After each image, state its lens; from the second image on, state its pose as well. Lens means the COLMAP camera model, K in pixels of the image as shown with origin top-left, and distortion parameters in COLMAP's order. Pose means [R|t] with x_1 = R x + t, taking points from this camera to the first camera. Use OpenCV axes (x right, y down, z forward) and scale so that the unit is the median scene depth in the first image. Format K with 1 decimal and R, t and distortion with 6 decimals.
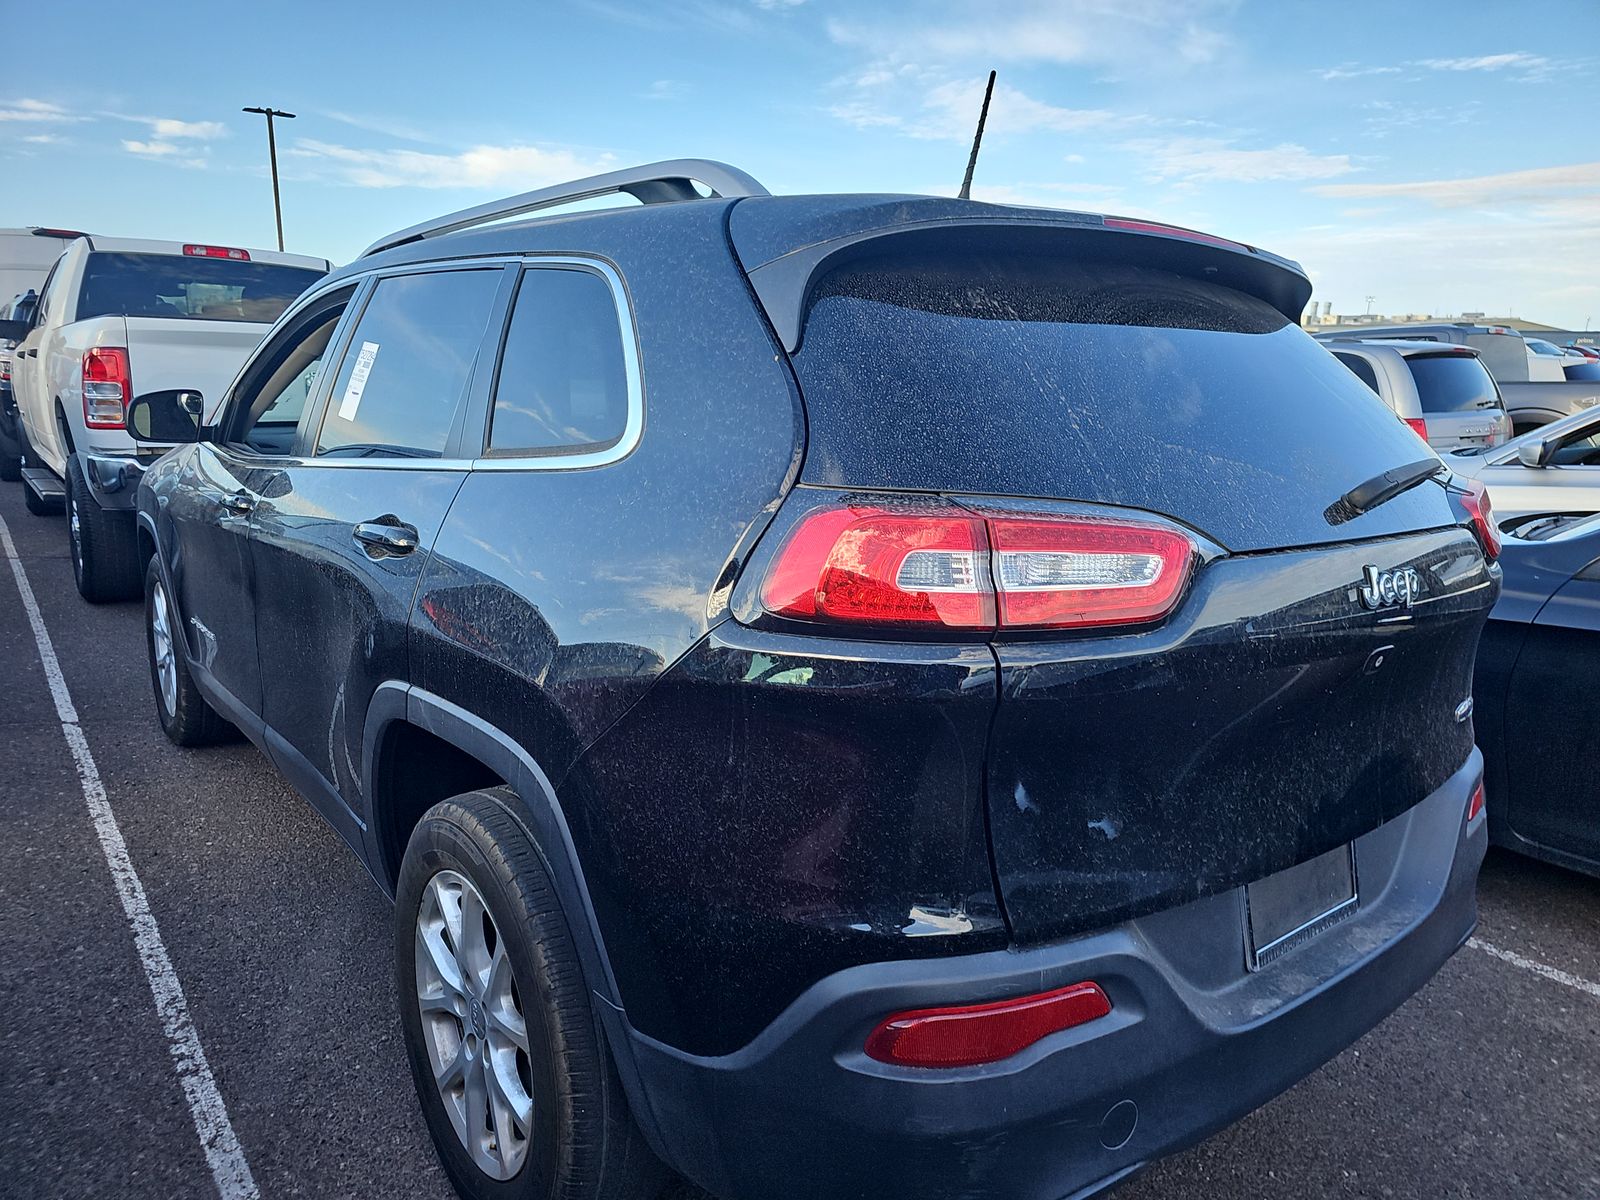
lens RADIAL K [[1078.6, 0, 801.3], [0, 1078.6, 600.2], [0, 0, 1]] dist [0.020630, -0.004315]
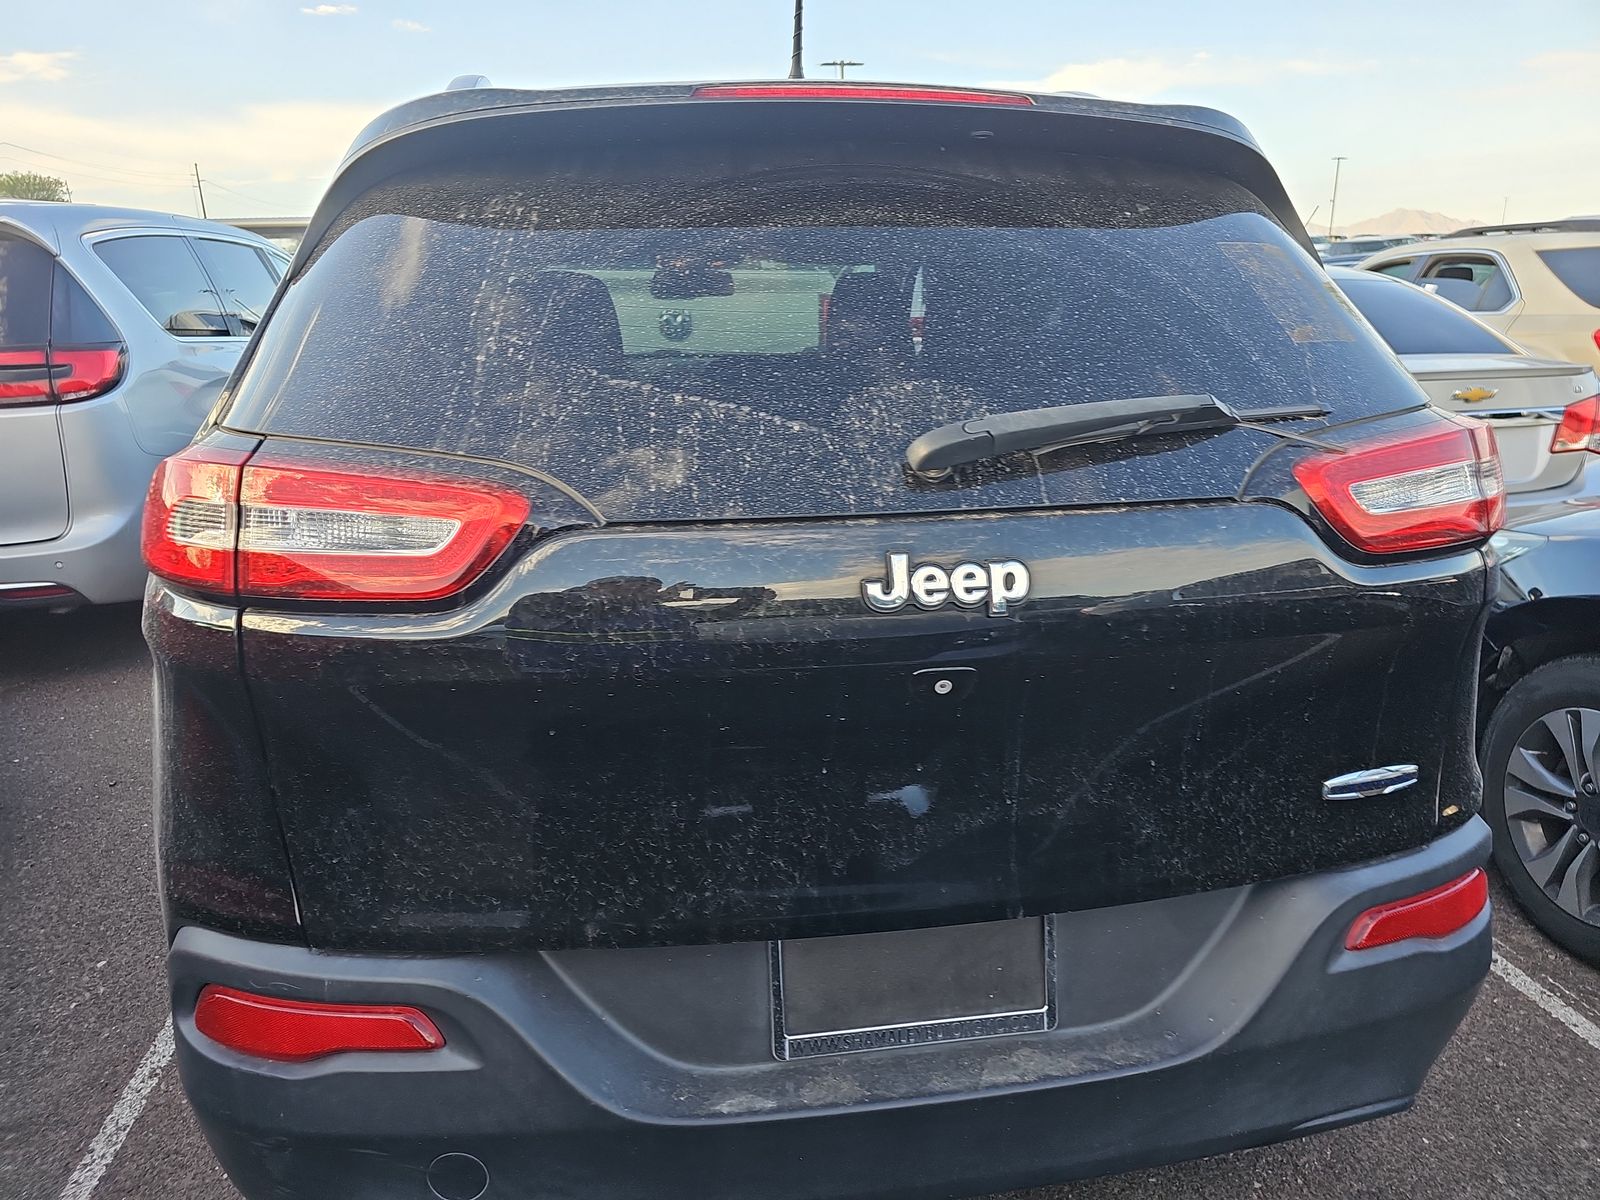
lens RADIAL K [[1078.6, 0, 800.5], [0, 1078.6, 598.6], [0, 0, 1]] dist [0.020630, -0.004315]
pose [[0.874686, 0.089958, -0.476269, 0.792304], [-0.059481, 0.995121, 0.078720, -0.051635], [0.481027, -0.040526, 0.875769, 0.347480]]
